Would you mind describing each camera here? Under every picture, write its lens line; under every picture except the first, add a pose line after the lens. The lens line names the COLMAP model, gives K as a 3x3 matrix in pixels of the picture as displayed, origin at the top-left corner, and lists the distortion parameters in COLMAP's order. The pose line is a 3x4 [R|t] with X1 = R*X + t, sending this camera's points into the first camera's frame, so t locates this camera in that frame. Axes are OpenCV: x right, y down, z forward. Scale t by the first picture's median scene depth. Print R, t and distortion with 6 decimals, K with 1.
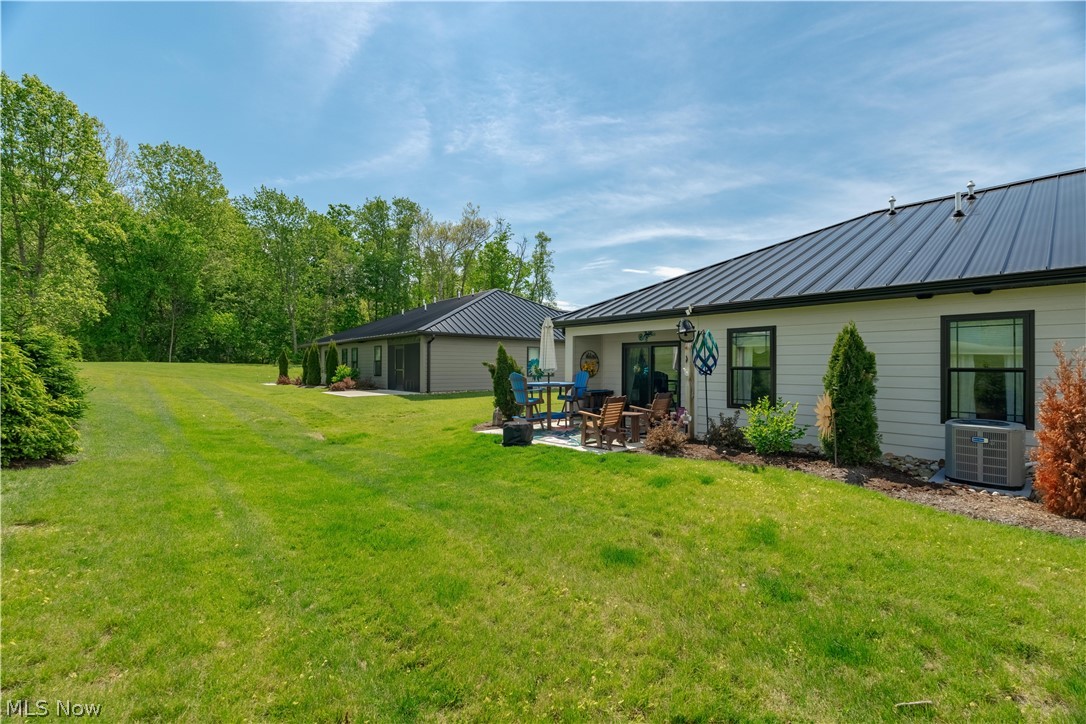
lens RADIAL K [[471.9, 0, 546.1], [0, 471.9, 362.6], [0, 0, 1]] dist [-0.005789, 0.000559]
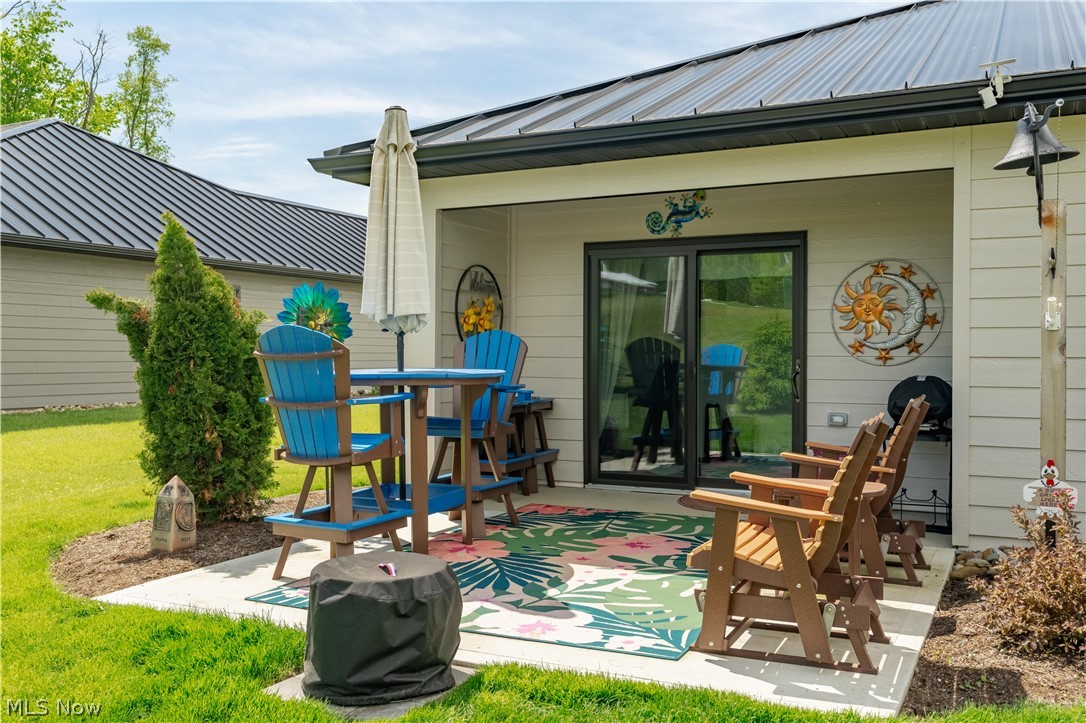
lens RADIAL K [[957.4, 0, 543.6], [0, 957.4, 357.7], [0, 0, 1]] dist [0.013417, 0.022115]
pose [[0.921106, -0.006234, 0.389262, -0.032594], [-0.000256, 0.999862, 0.016618, 0.007140], [-0.389312, -0.015406, 0.920977, 0.128978]]
